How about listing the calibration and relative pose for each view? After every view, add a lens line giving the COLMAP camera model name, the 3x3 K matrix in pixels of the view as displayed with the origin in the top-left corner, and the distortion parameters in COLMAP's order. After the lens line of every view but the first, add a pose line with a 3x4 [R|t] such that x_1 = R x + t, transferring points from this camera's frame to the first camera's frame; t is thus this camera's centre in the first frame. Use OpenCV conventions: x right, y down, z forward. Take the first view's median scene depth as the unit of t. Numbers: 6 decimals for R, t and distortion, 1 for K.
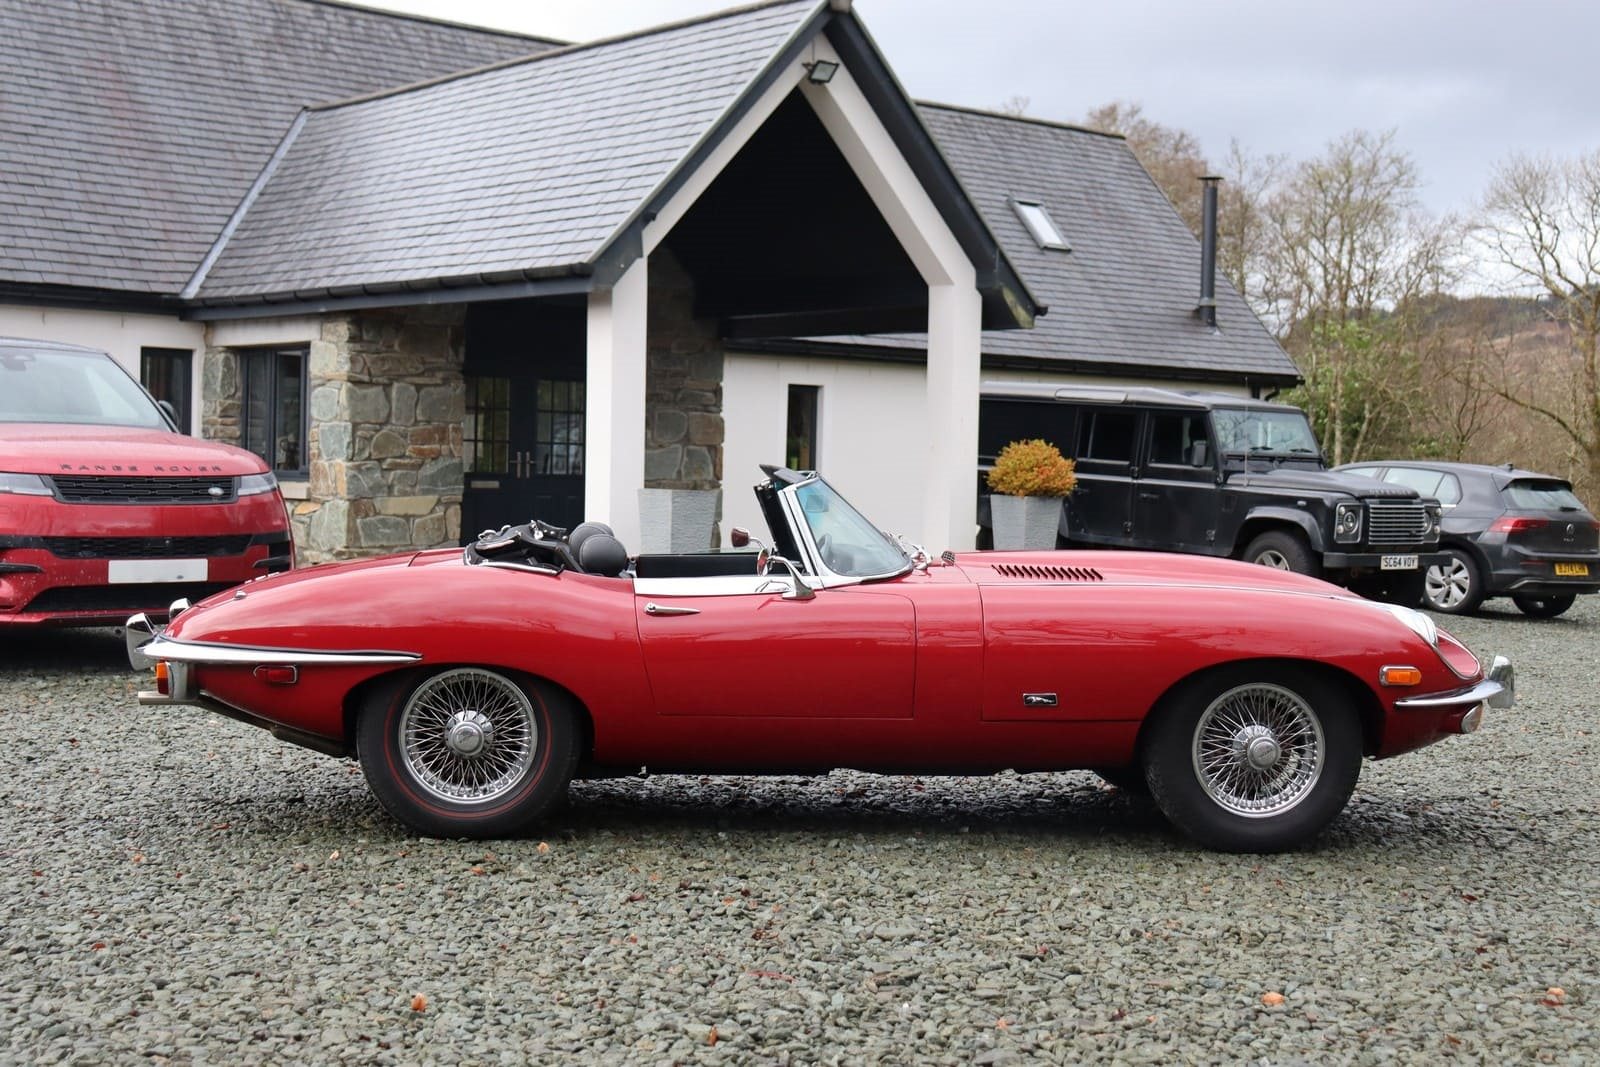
lens RADIAL K [[2211.8, 0, 800.0], [0, 2211.8, 533.5], [0, 0, 1]] dist [0.026431, 0.244740]
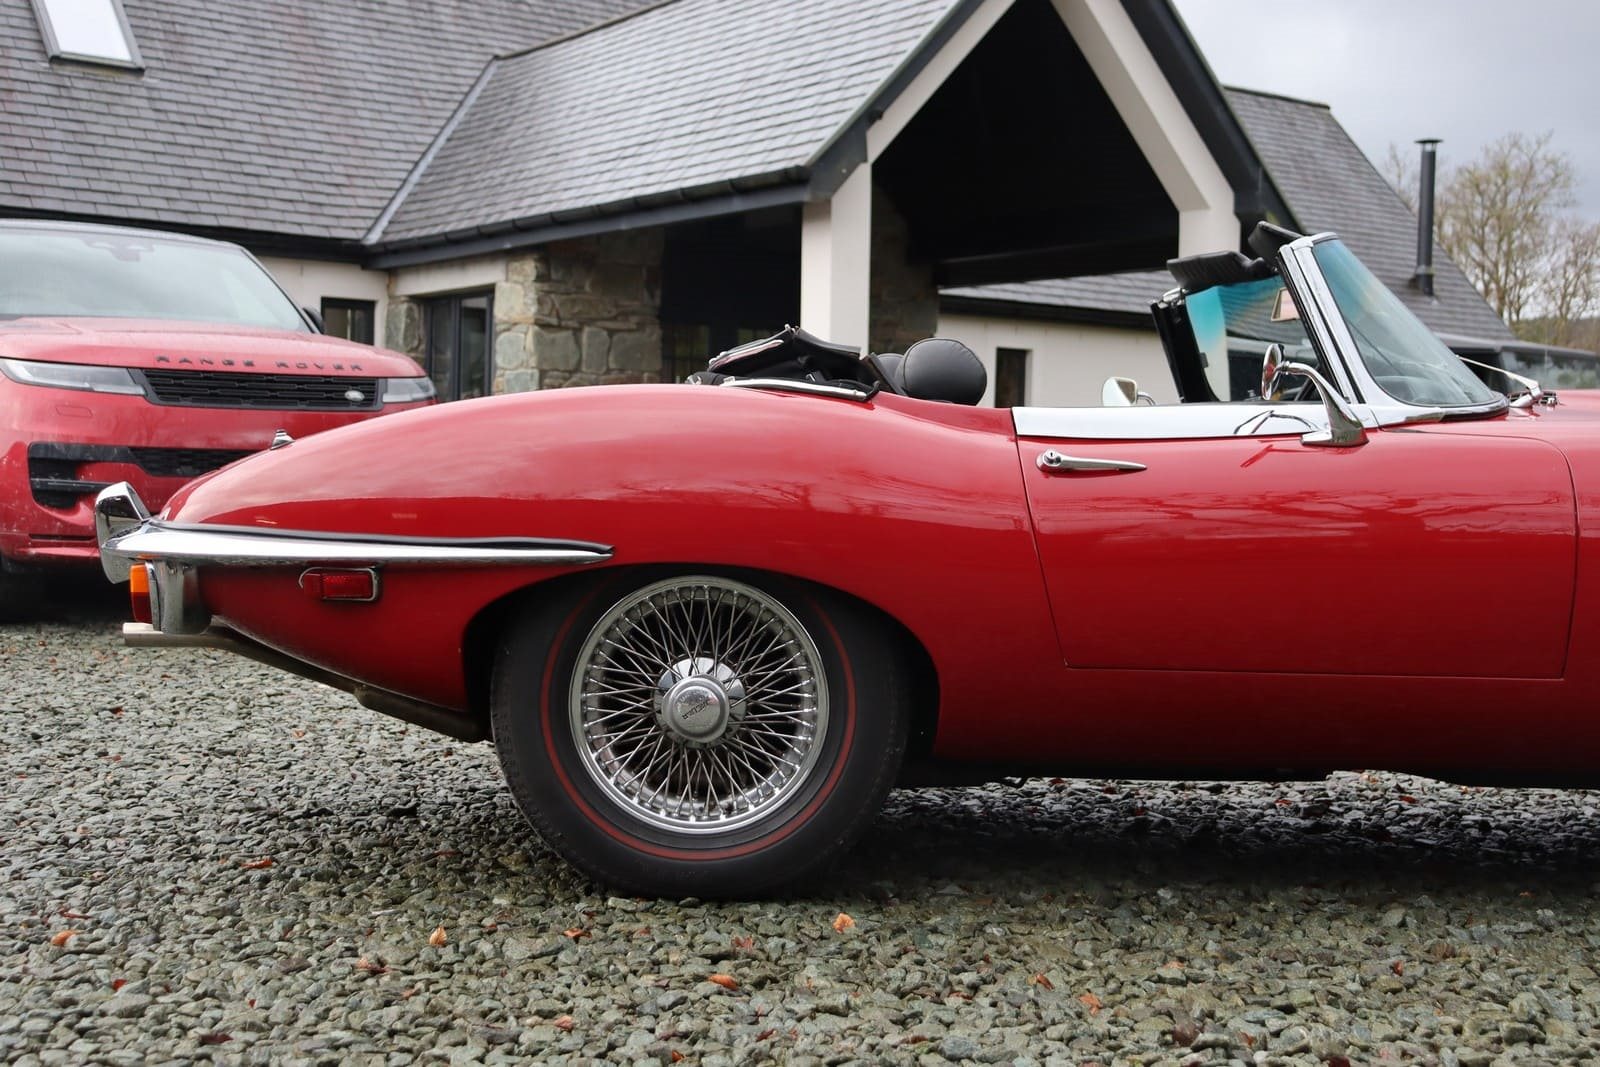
lens RADIAL K [[2001.3, 0, 800.0], [0, 2001.3, 533.5], [0, 0, 1]] dist [-0.038508, 0.294410]
pose [[0.997054, 0.002197, -0.076665, -0.032164], [-0.002273, 0.999997, -0.000893, 0.018333], [0.076663, 0.001065, 0.997056, 0.189603]]
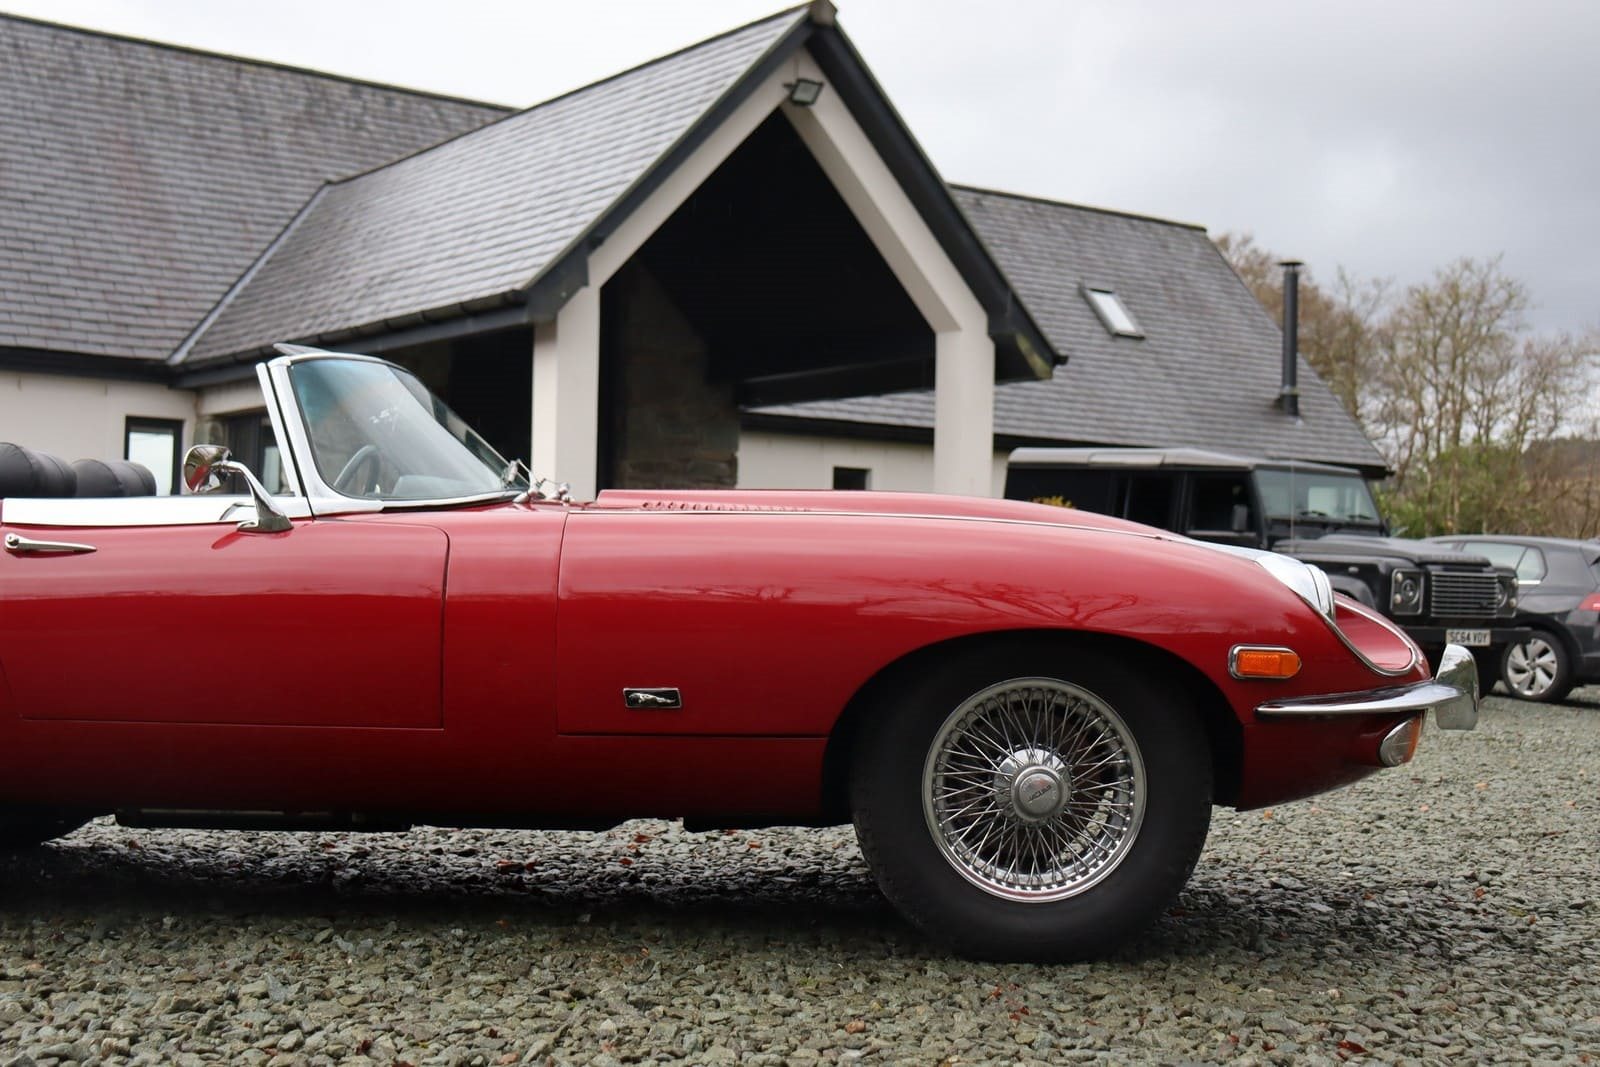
lens RADIAL K [[2049.6, 0, 800.0], [0, 2049.6, 533.5], [0, 0, 1]] dist [-0.010149, 0.262298]
pose [[0.996854, -0.002178, -0.079235, 0.069483], [-0.002787, 0.998042, -0.062490, 0.023459], [0.079216, 0.062514, 0.994895, 0.161513]]
